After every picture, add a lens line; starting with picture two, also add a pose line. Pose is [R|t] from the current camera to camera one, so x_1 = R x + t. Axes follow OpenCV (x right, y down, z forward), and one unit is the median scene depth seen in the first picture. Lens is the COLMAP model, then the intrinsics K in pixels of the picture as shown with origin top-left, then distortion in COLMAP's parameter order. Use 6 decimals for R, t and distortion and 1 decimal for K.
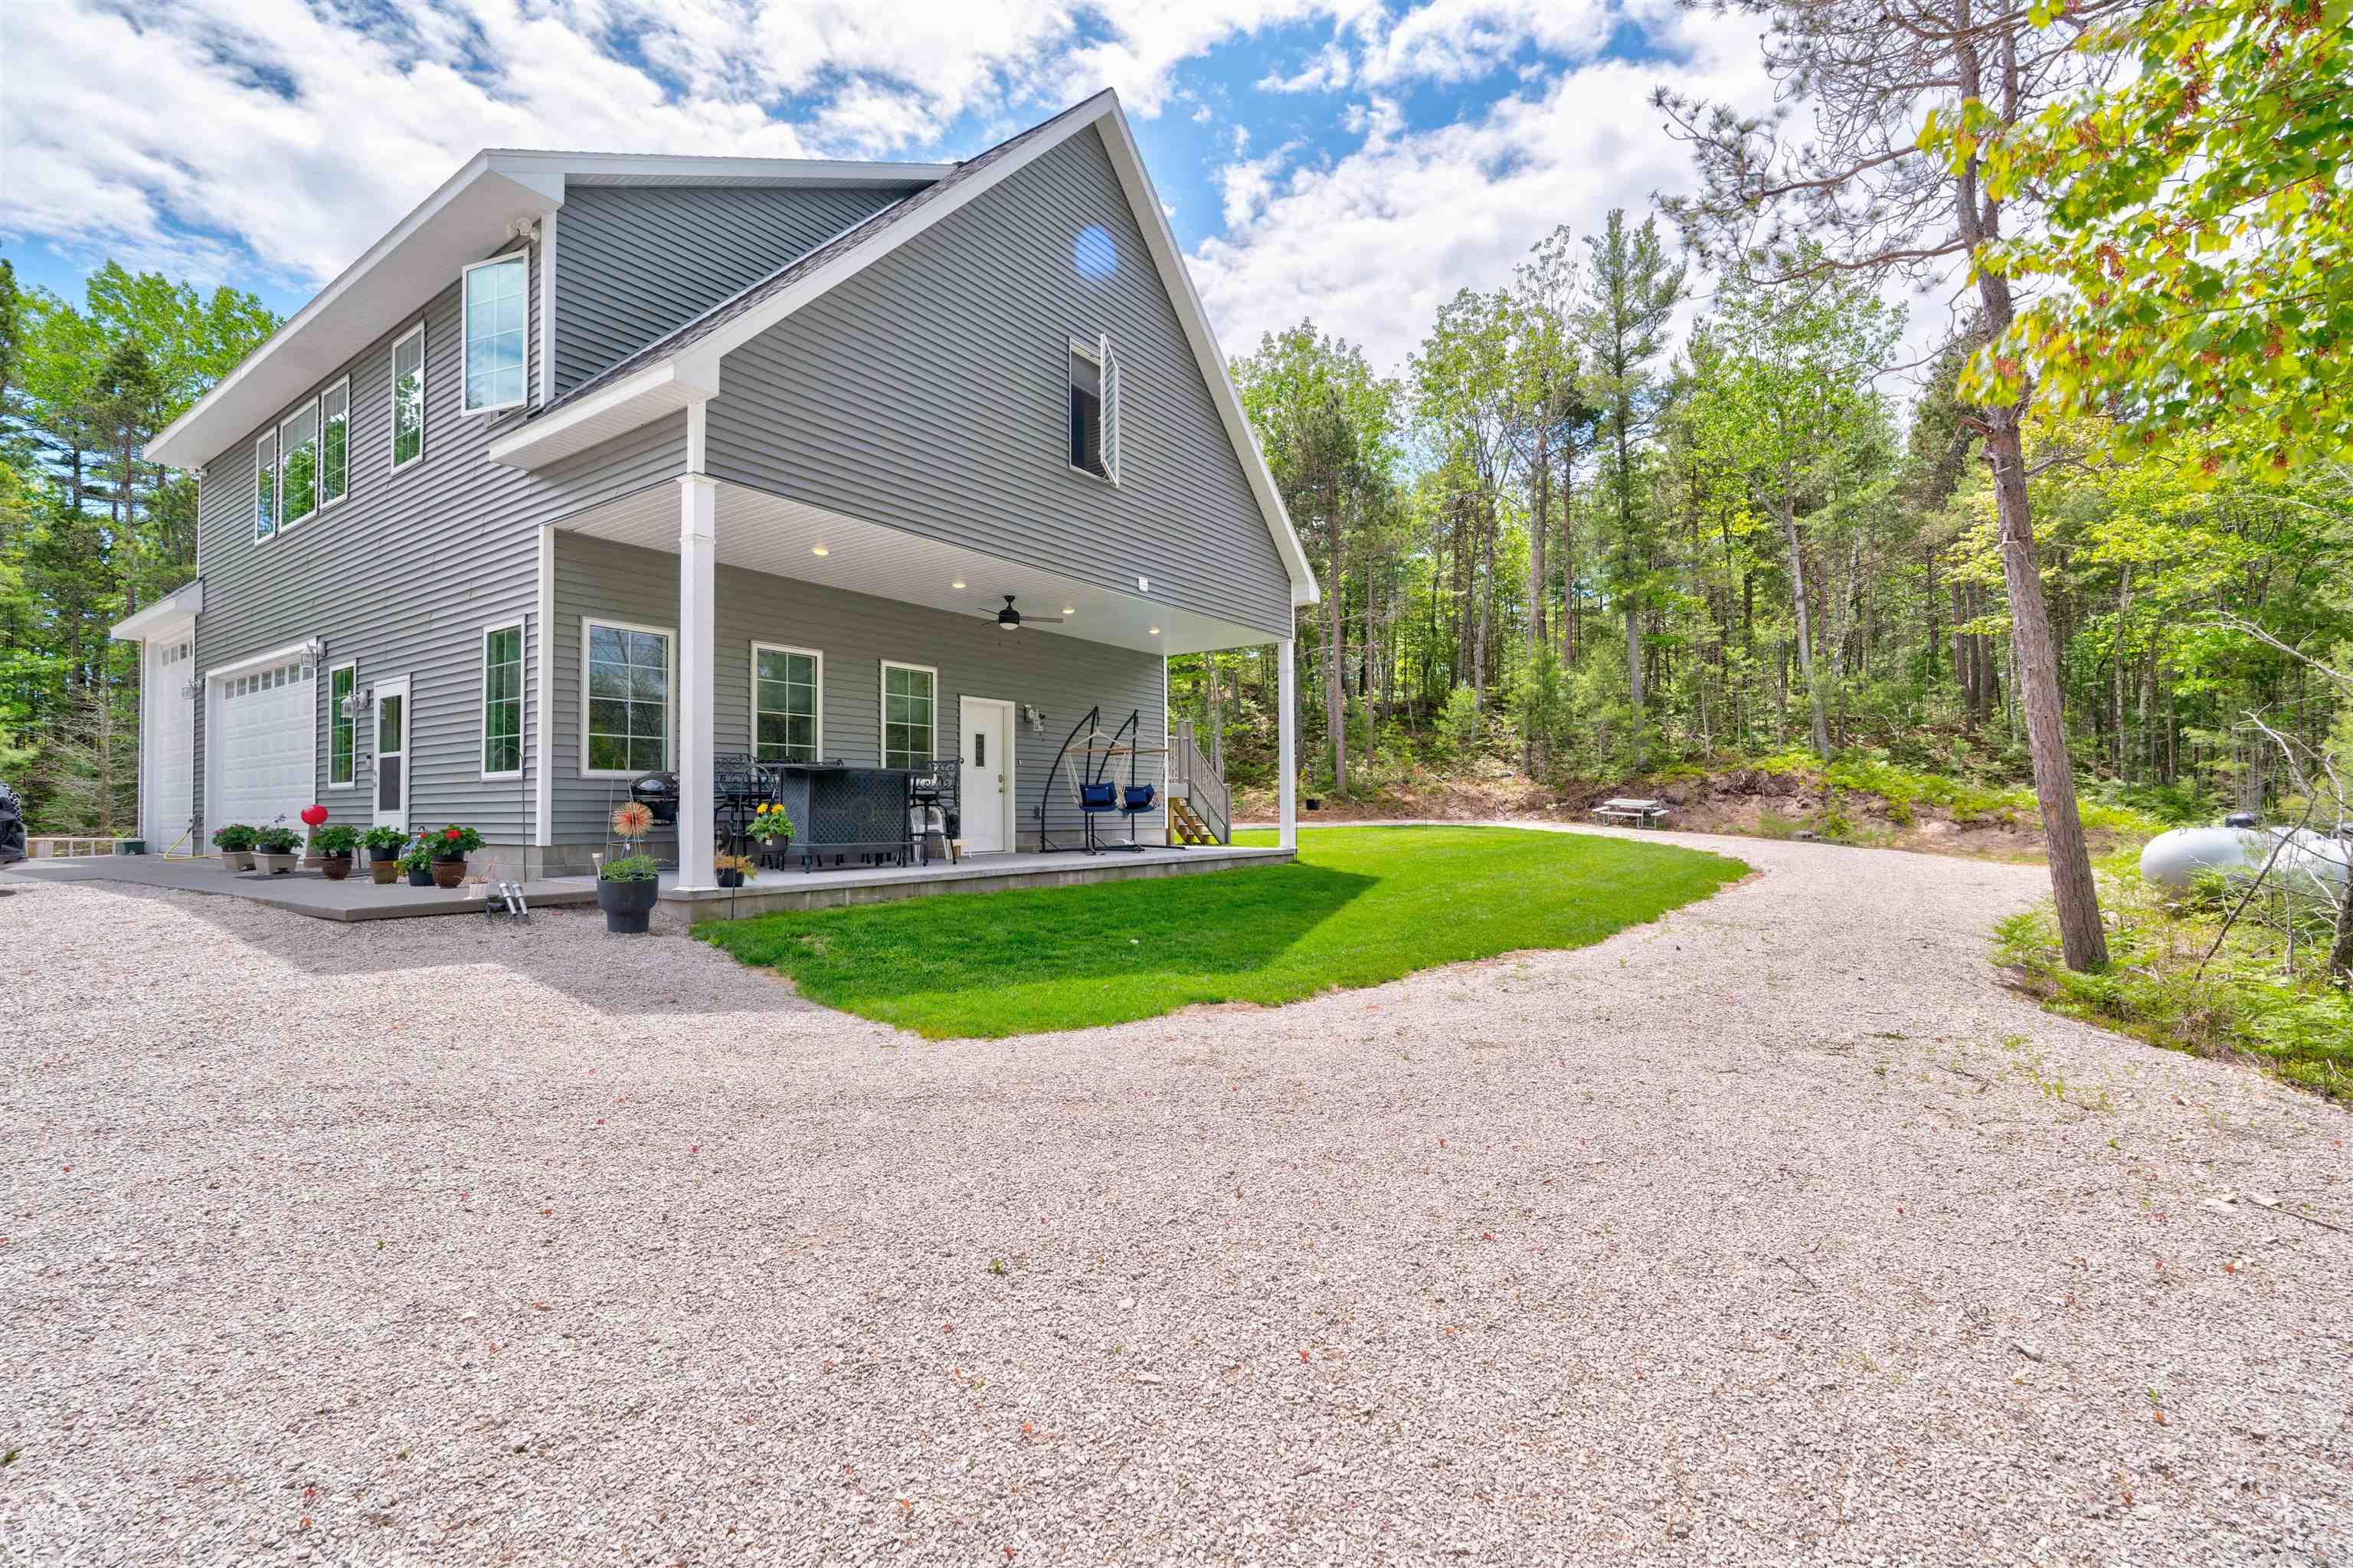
lens RADIAL K [[1020.8, 0, 1173.2], [0, 1020.8, 787.2], [0, 0, 1]] dist [-0.003902, -0.000326]
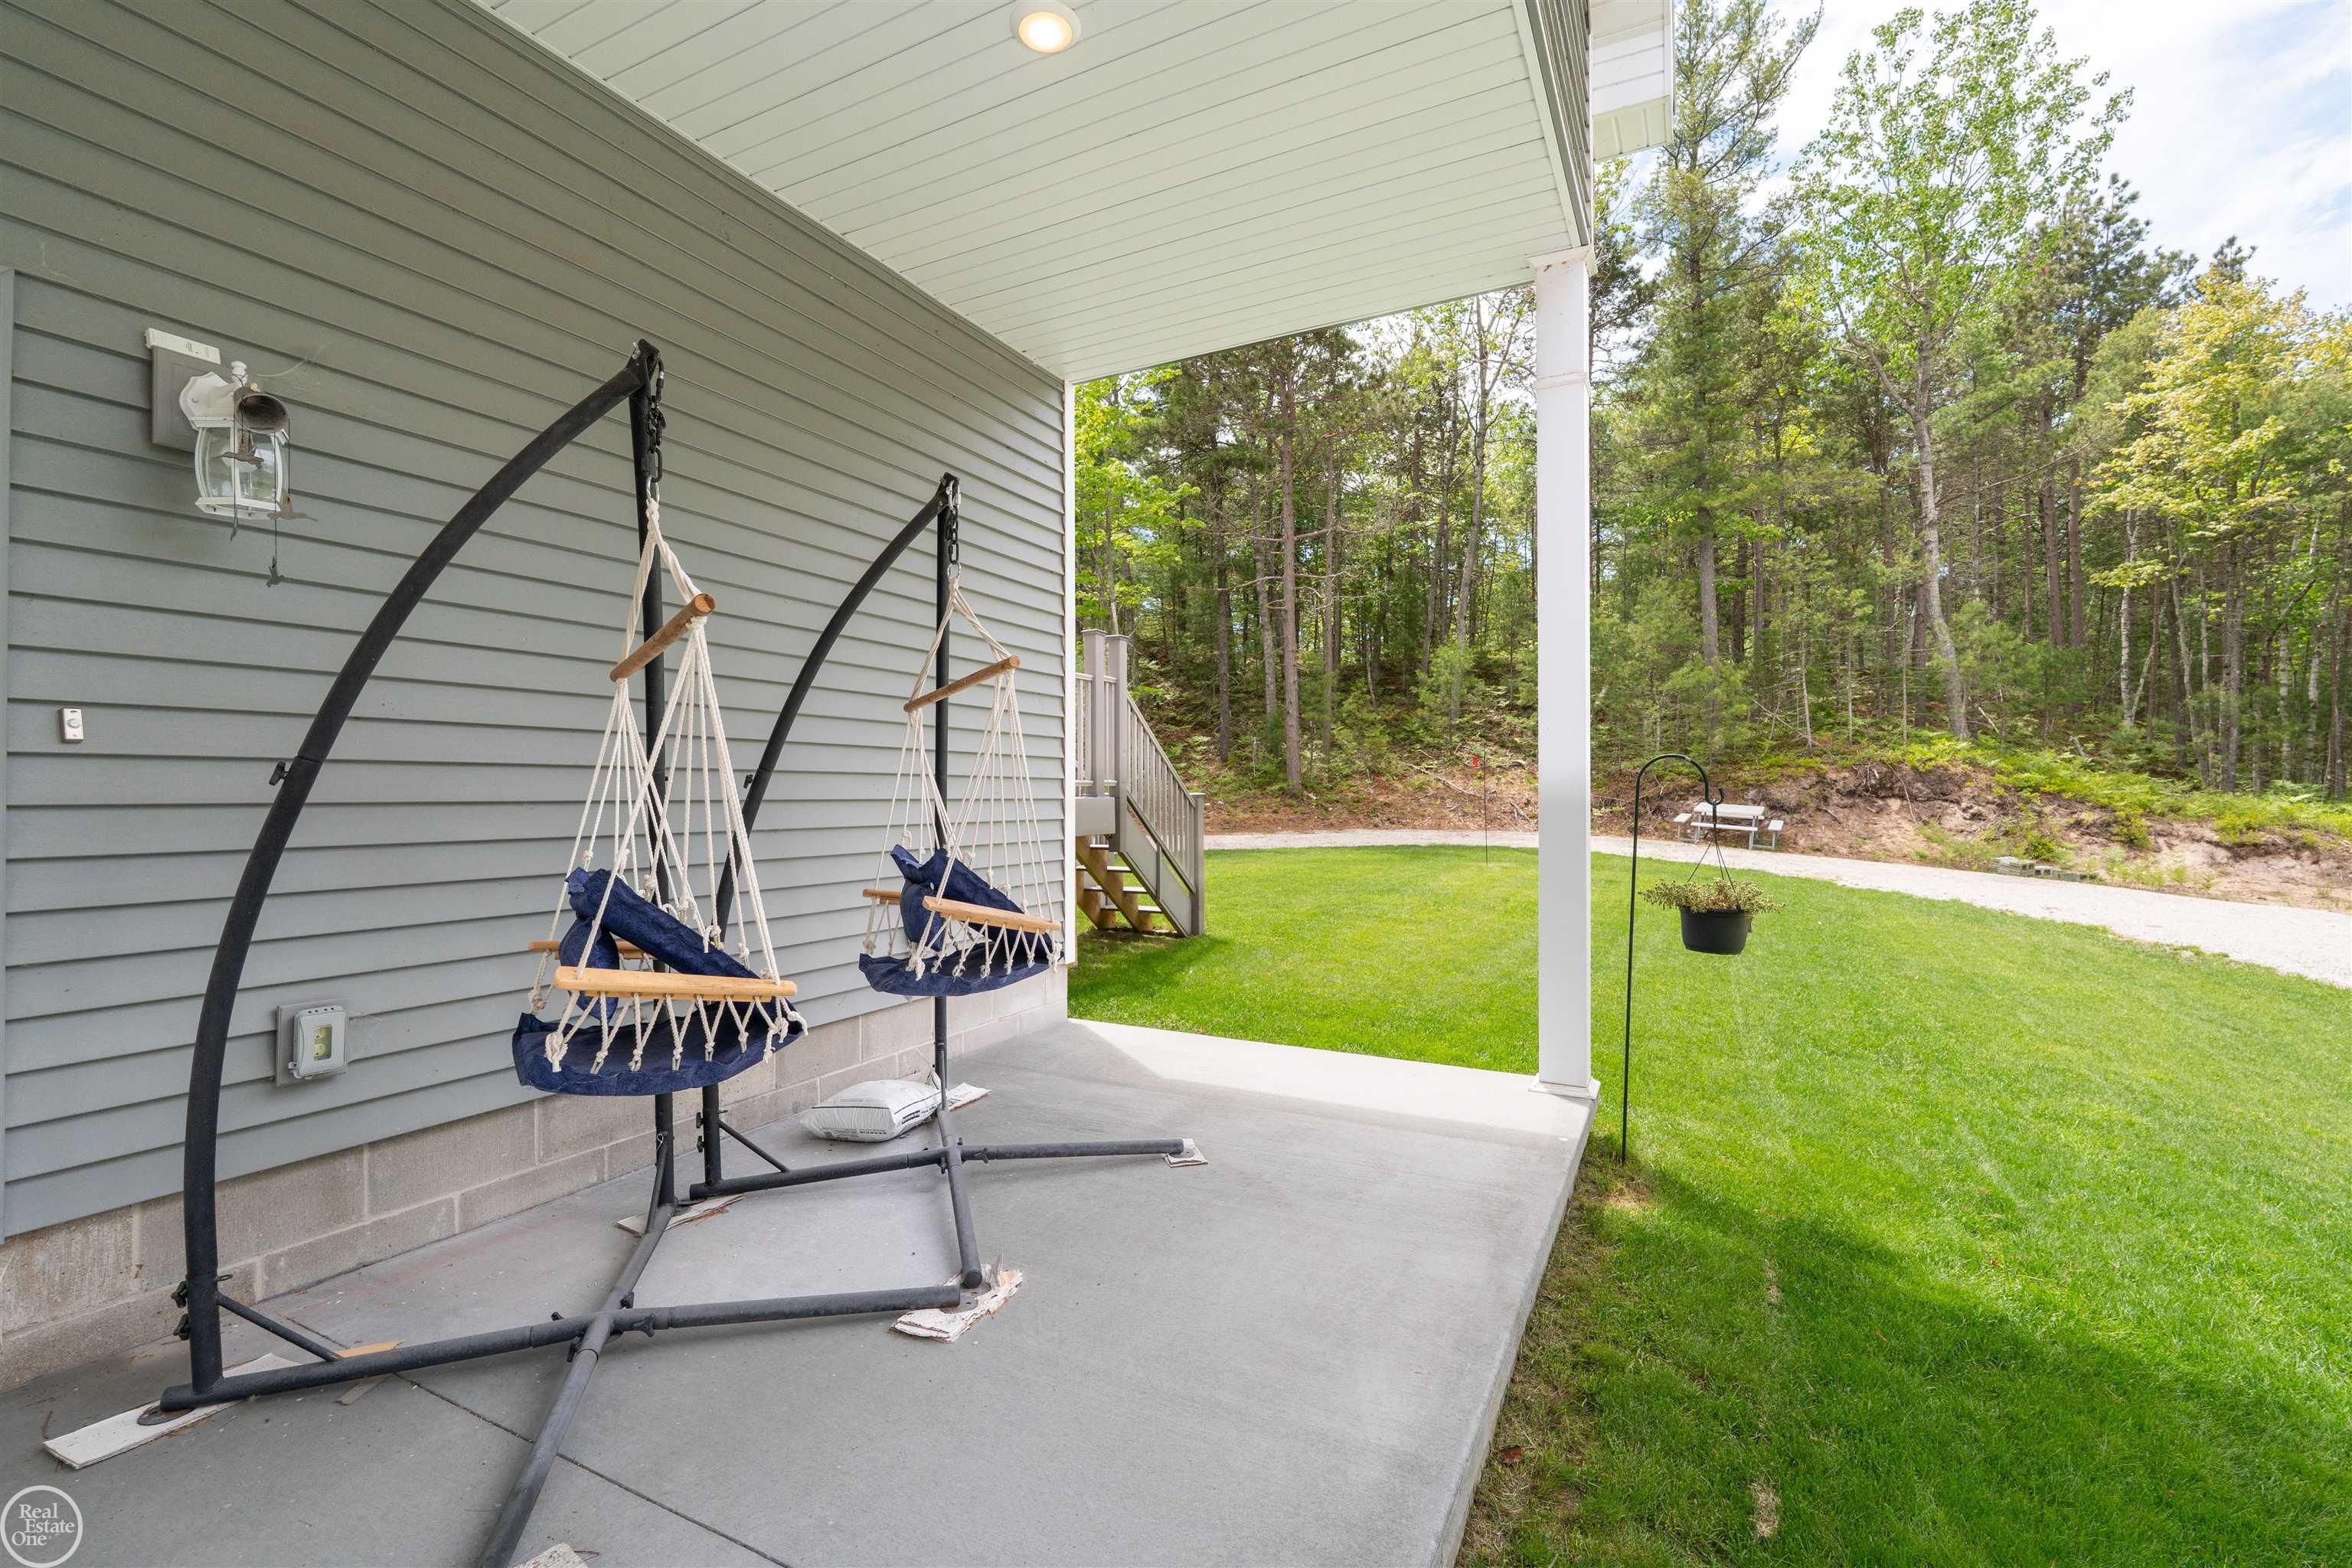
lens RADIAL K [[1020.3, 0, 1172.7], [0, 1020.3, 787.2], [0, 0, 1]] dist [-0.003902, -0.000326]
pose [[0.991189, 0.007457, 0.132246, -0.020020], [-0.010163, 0.999752, 0.019798, -0.020079], [-0.132066, -0.020968, 0.991019, 0.819702]]
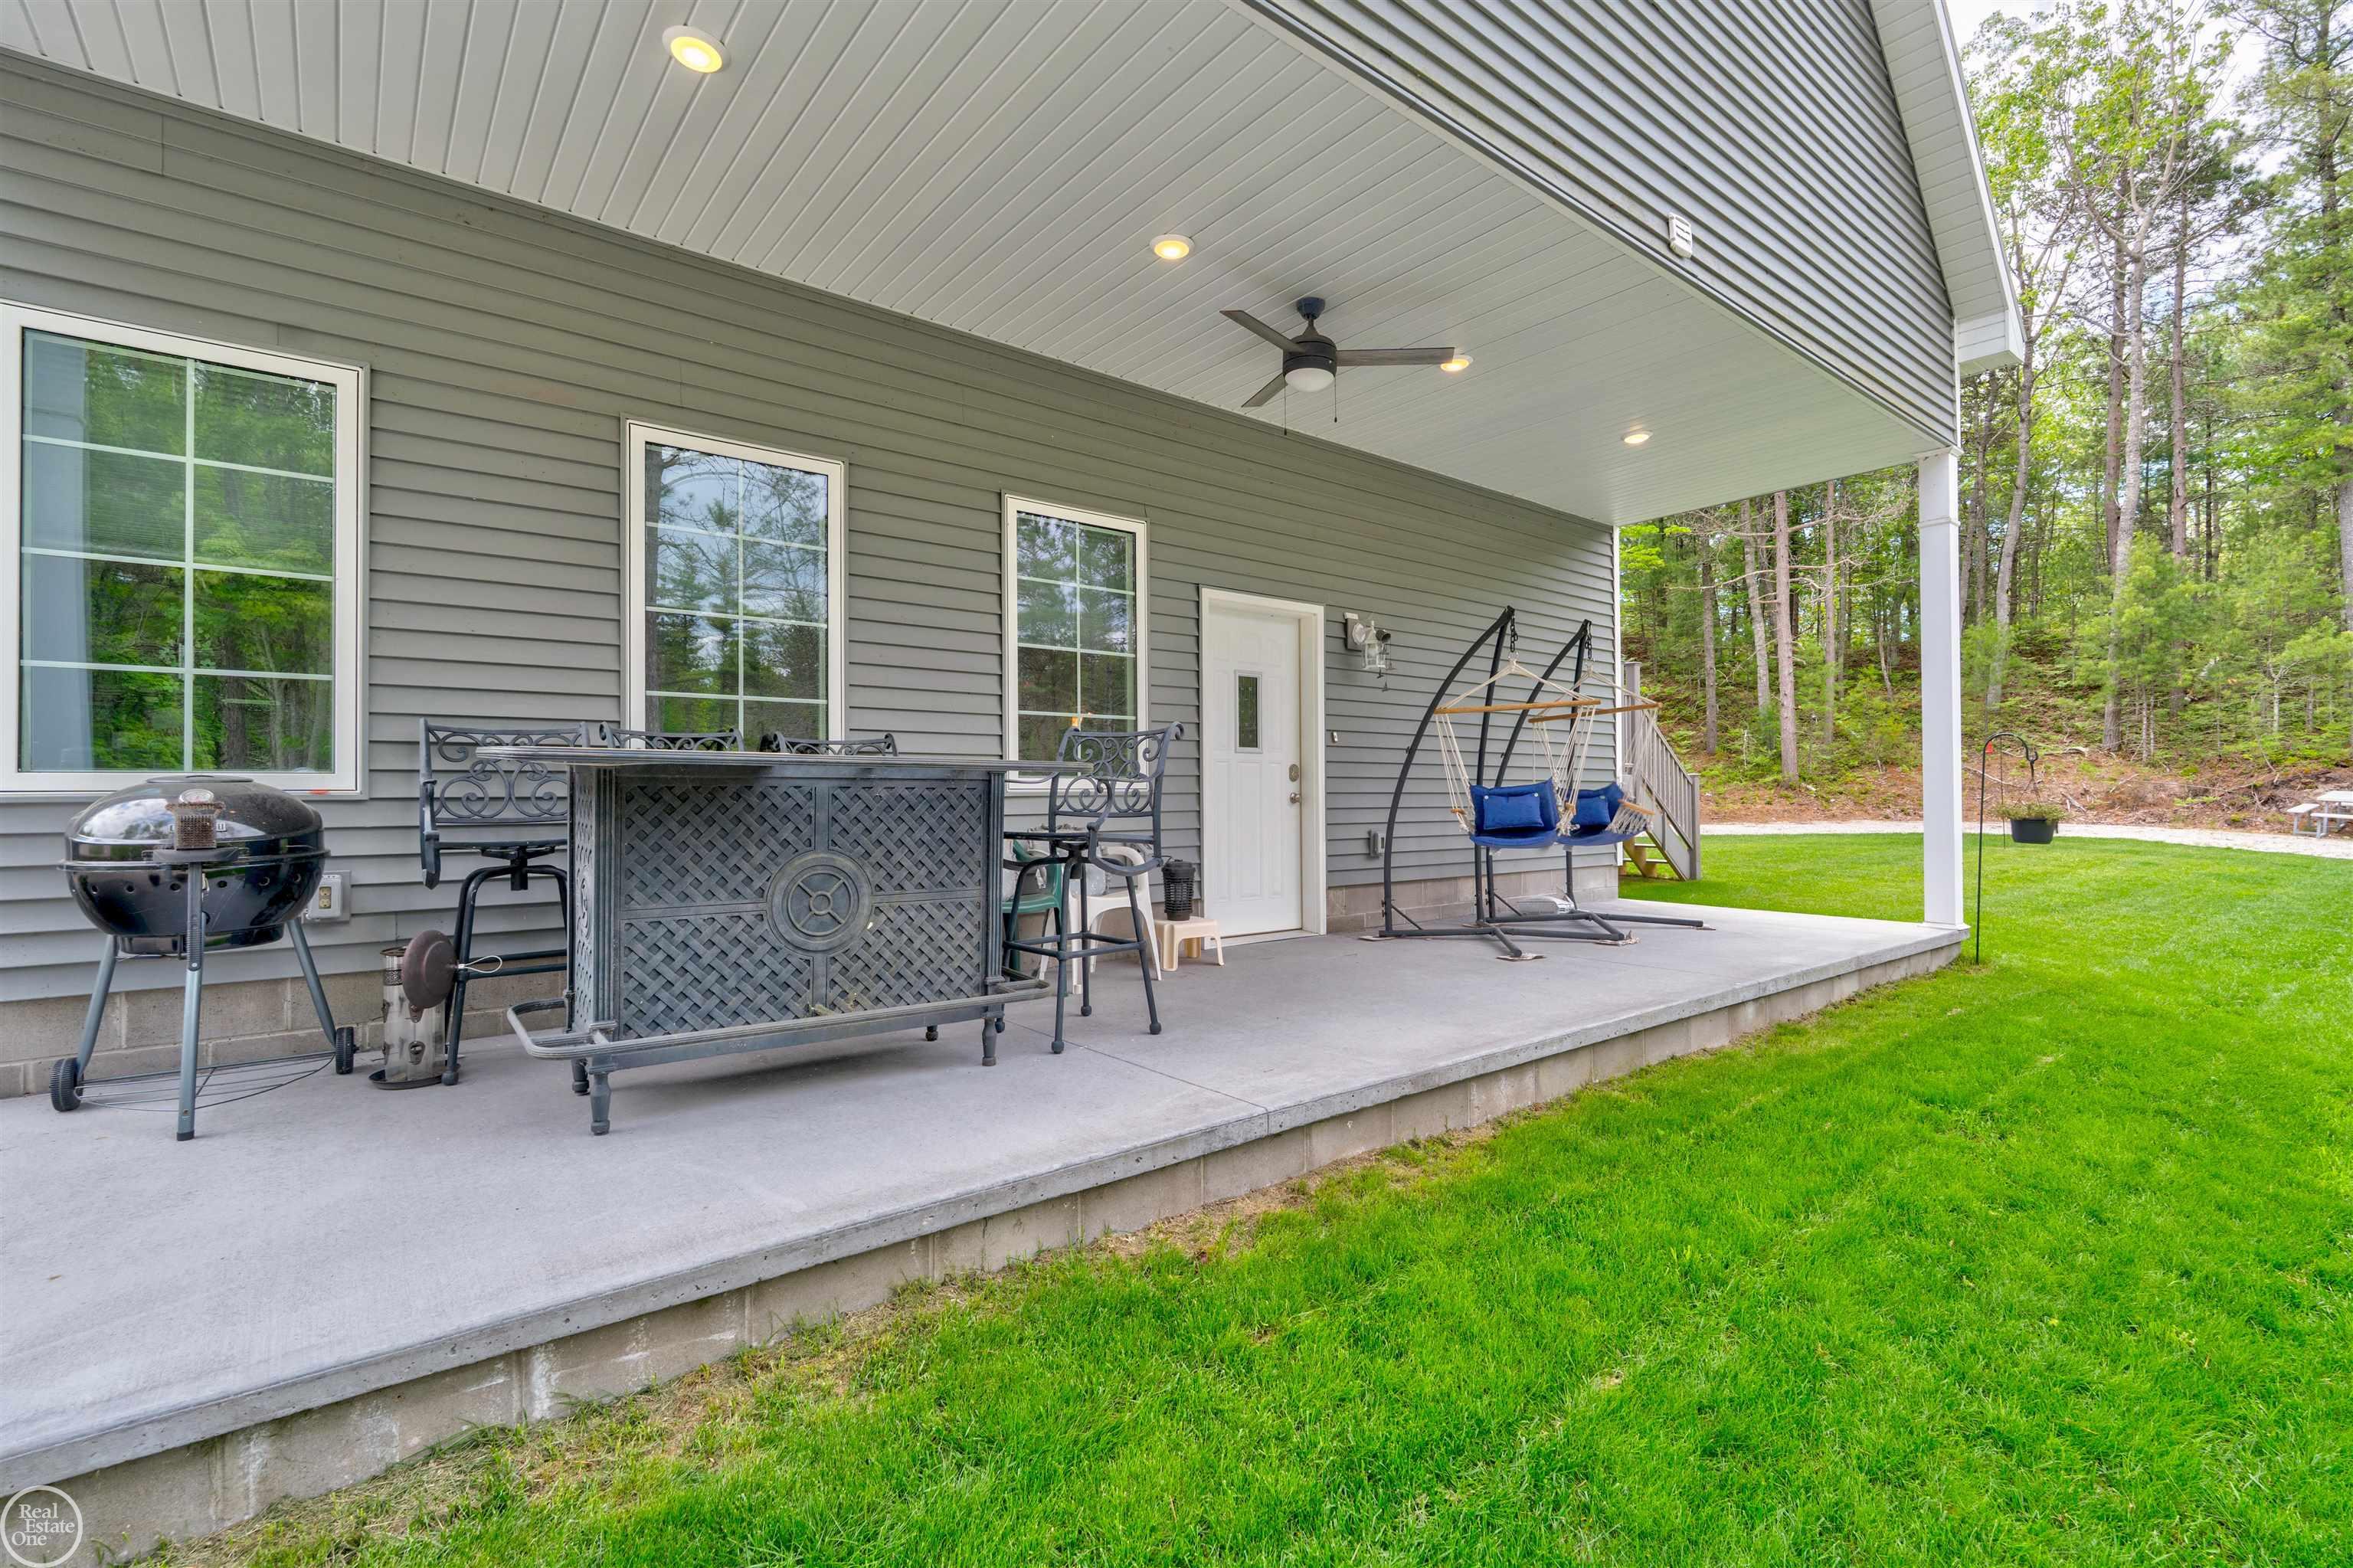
lens RADIAL K [[1050.2, 0, 1176.5], [0, 1050.2, 784.0], [0, 0, 1]] dist [-0.000682, -0.000087]
pose [[0.959441, -0.000808, -0.281909, -0.083064], [0.005104, 0.999882, 0.014505, -0.010660], [0.281864, -0.015355, 0.959331, 0.510521]]
